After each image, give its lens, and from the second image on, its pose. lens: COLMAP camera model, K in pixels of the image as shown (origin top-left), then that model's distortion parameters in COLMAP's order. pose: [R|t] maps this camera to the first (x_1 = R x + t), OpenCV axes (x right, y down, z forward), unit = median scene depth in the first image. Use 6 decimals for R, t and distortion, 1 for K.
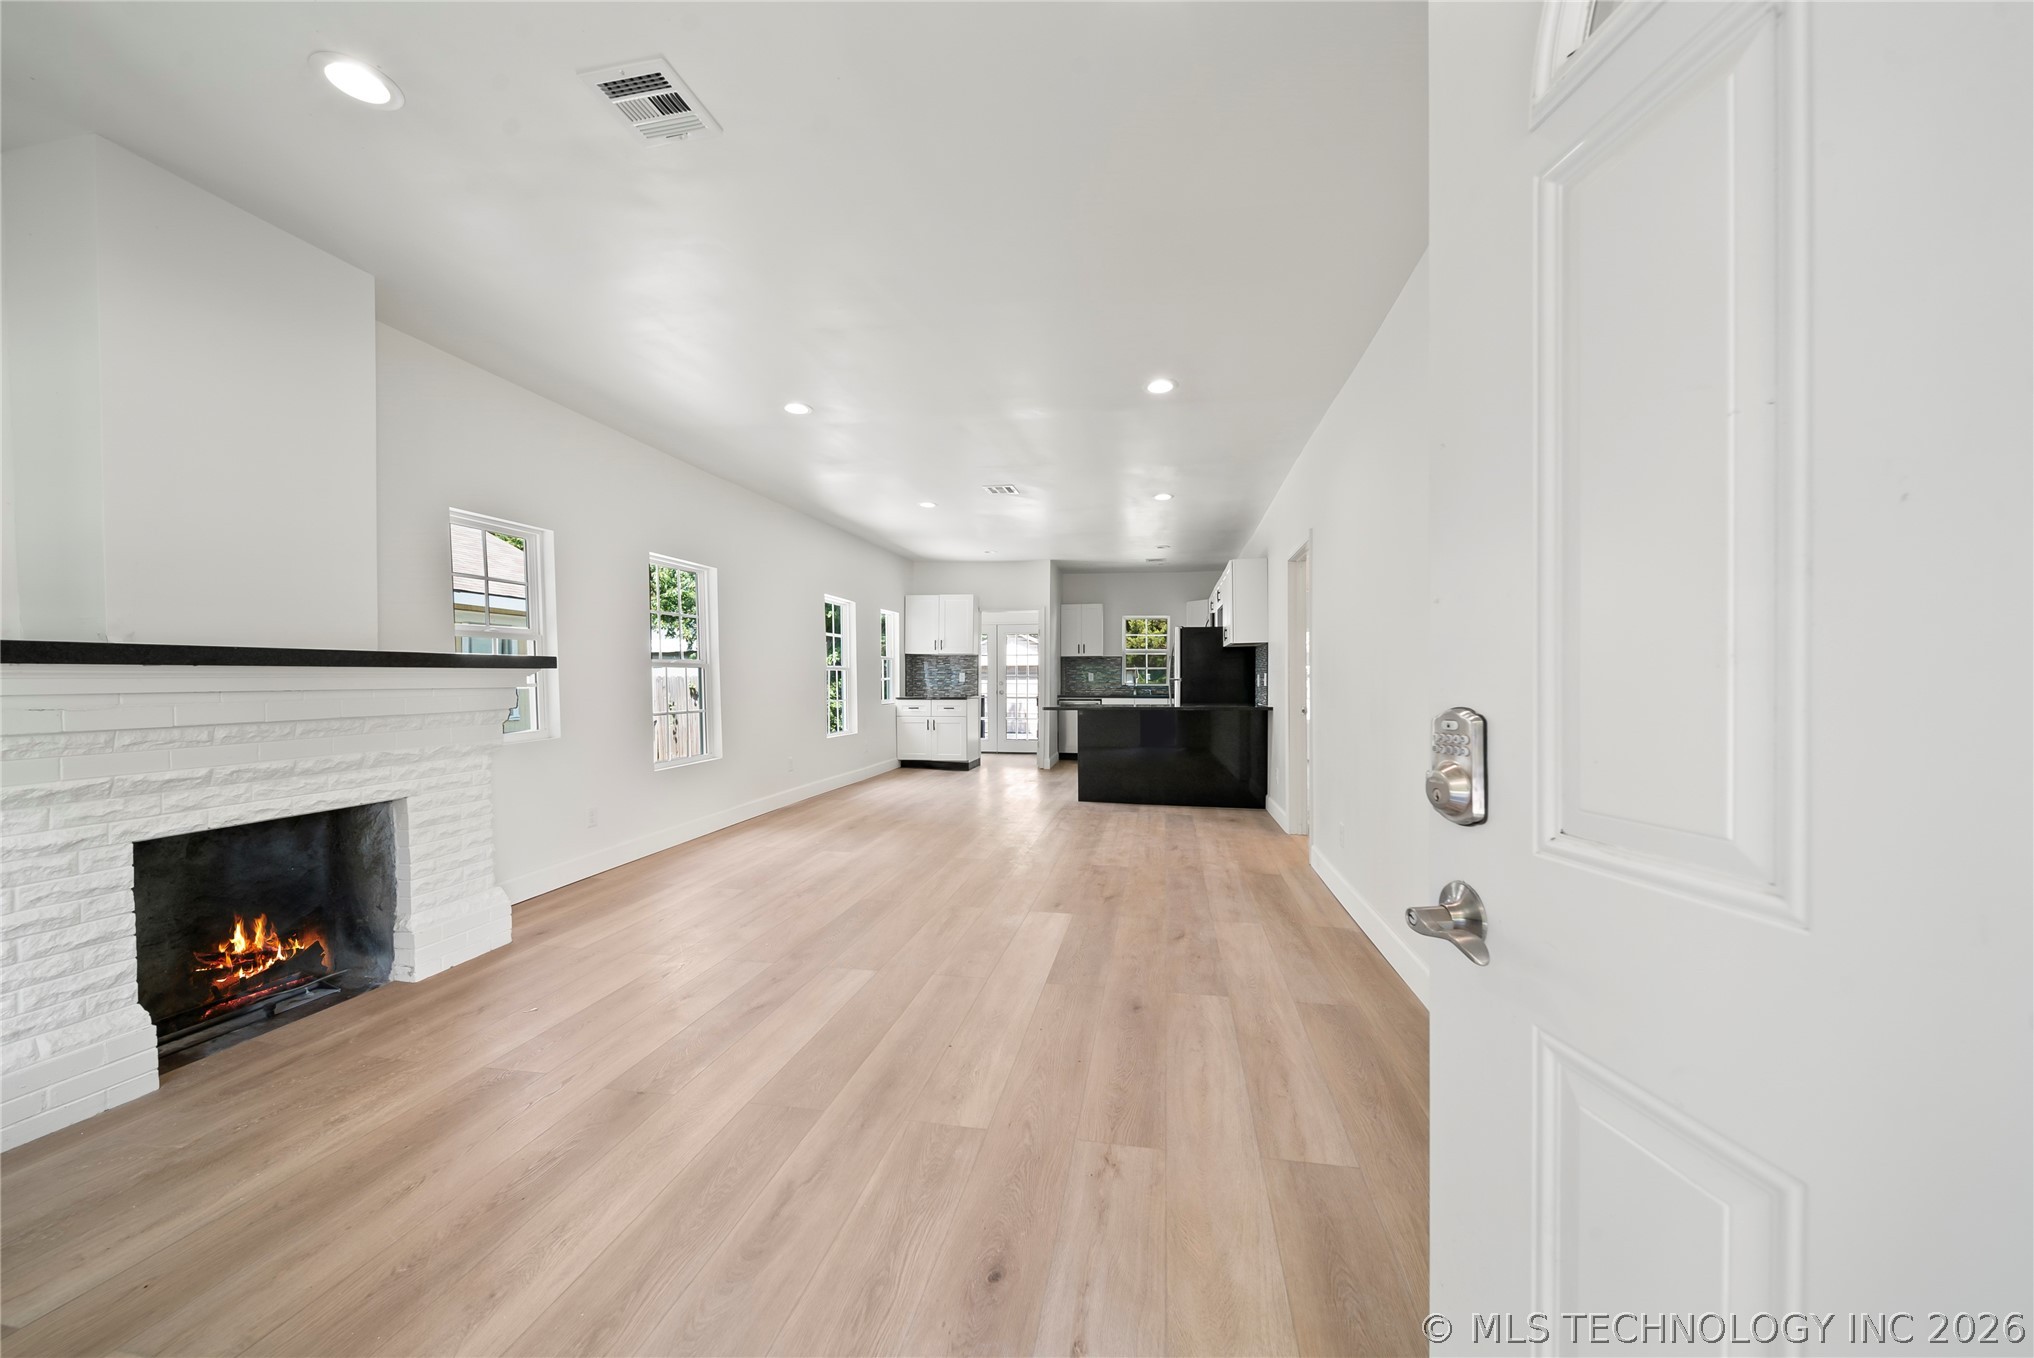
lens RADIAL K [[729.1, 0, 1071.4], [0, 729.1, 694.4], [0, 0, 1]] dist [0.000101, -0.000997]
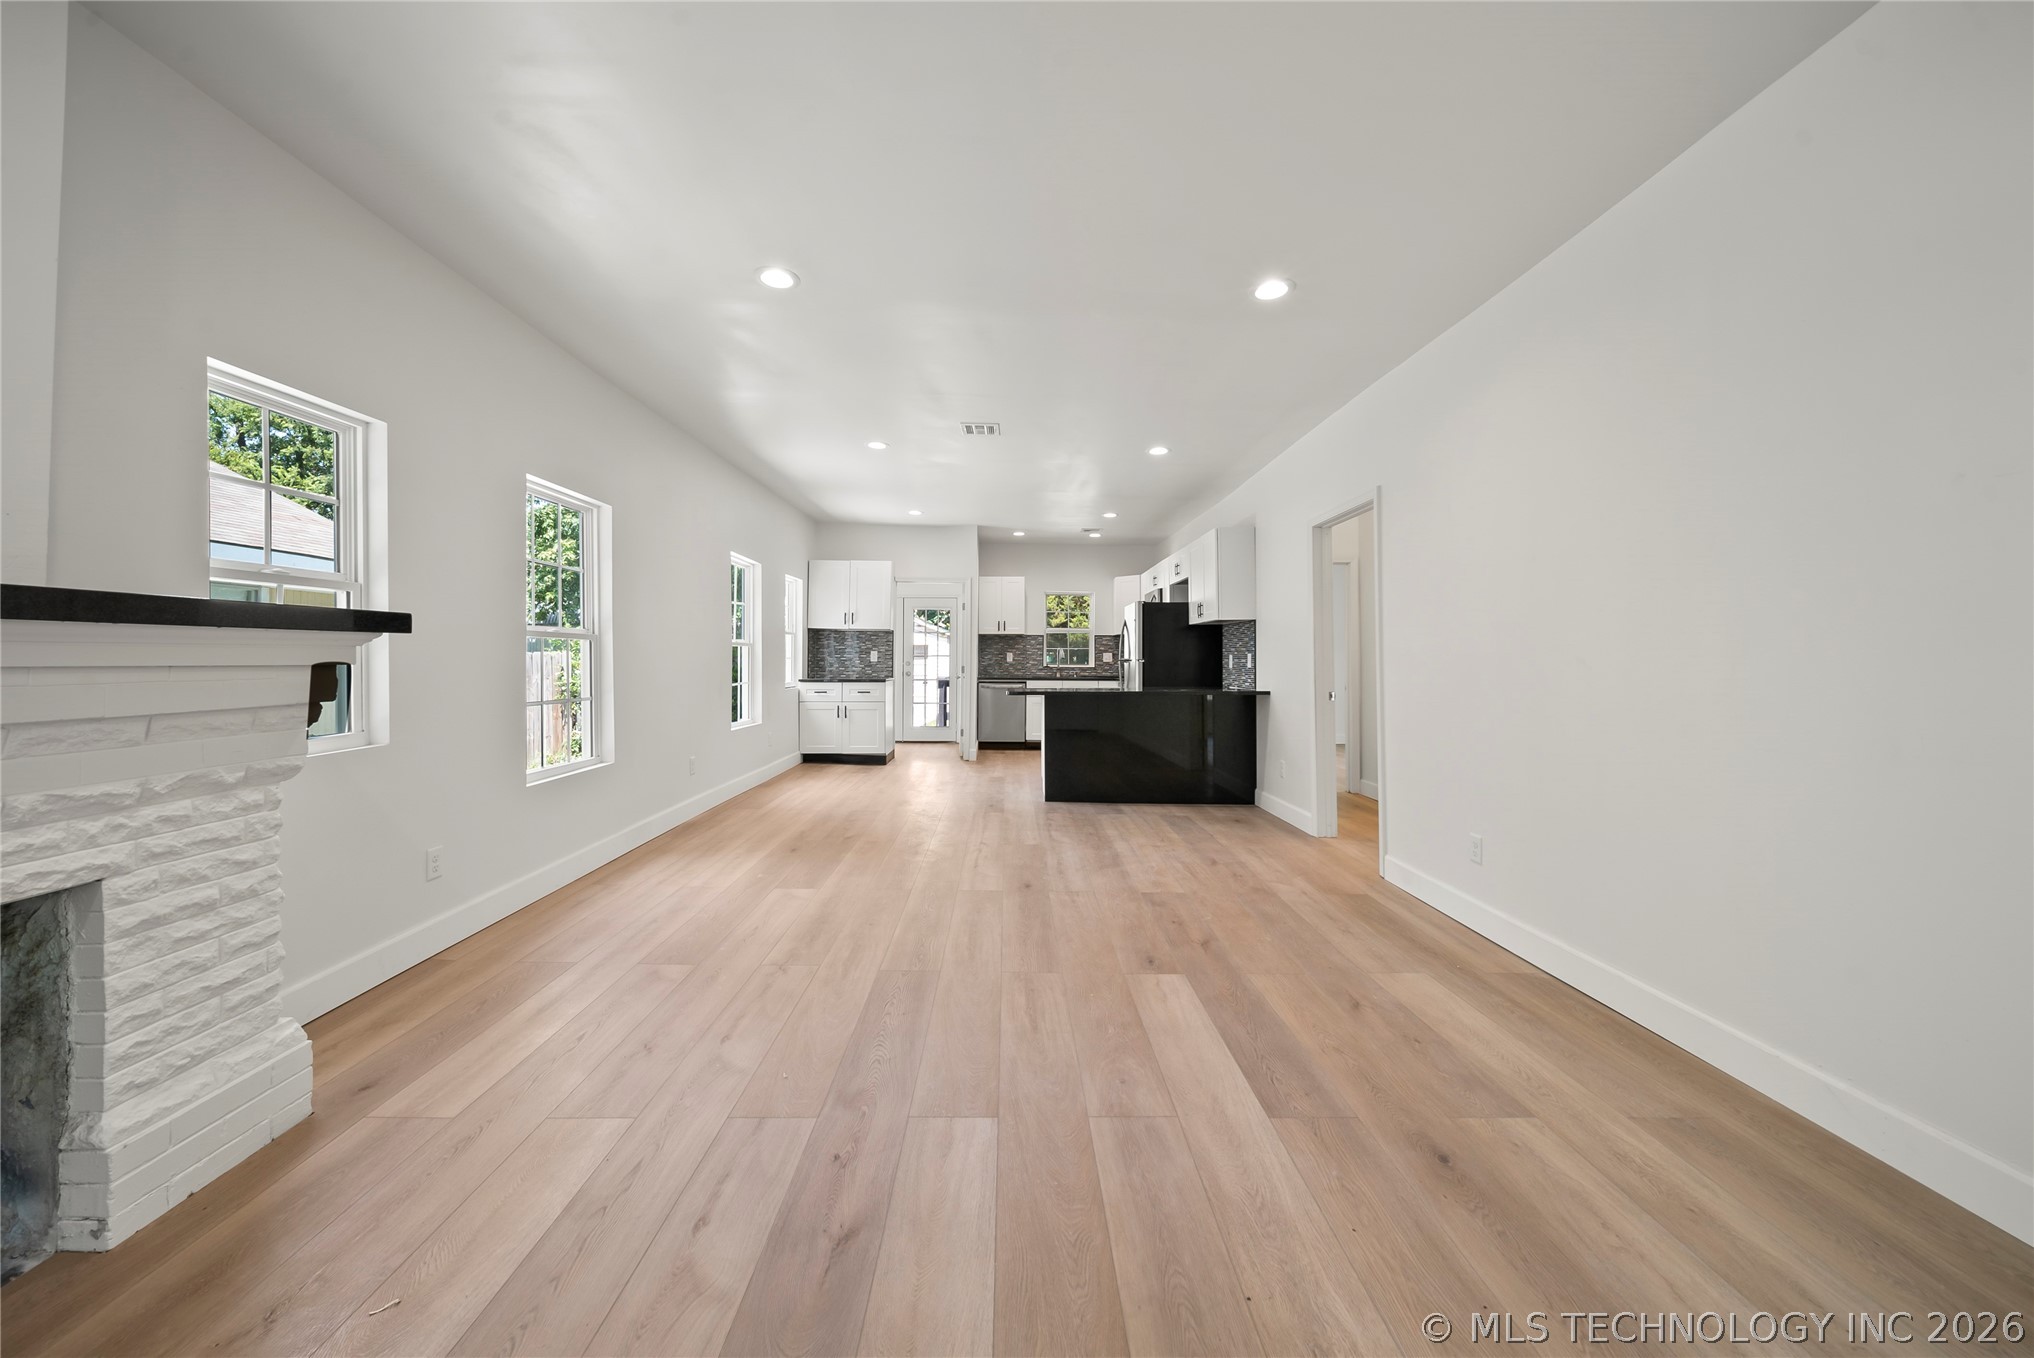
lens RADIAL K [[729.1, 0, 1045.9], [0, 729.1, 652.2], [0, 0, 1]] dist [0.000101, -0.000997]
pose [[0.983898, 0.007864, 0.178556, -0.247721], [-0.002082, 0.999468, -0.032549, -0.001303], [-0.178717, 0.031653, 0.983391, 0.263506]]
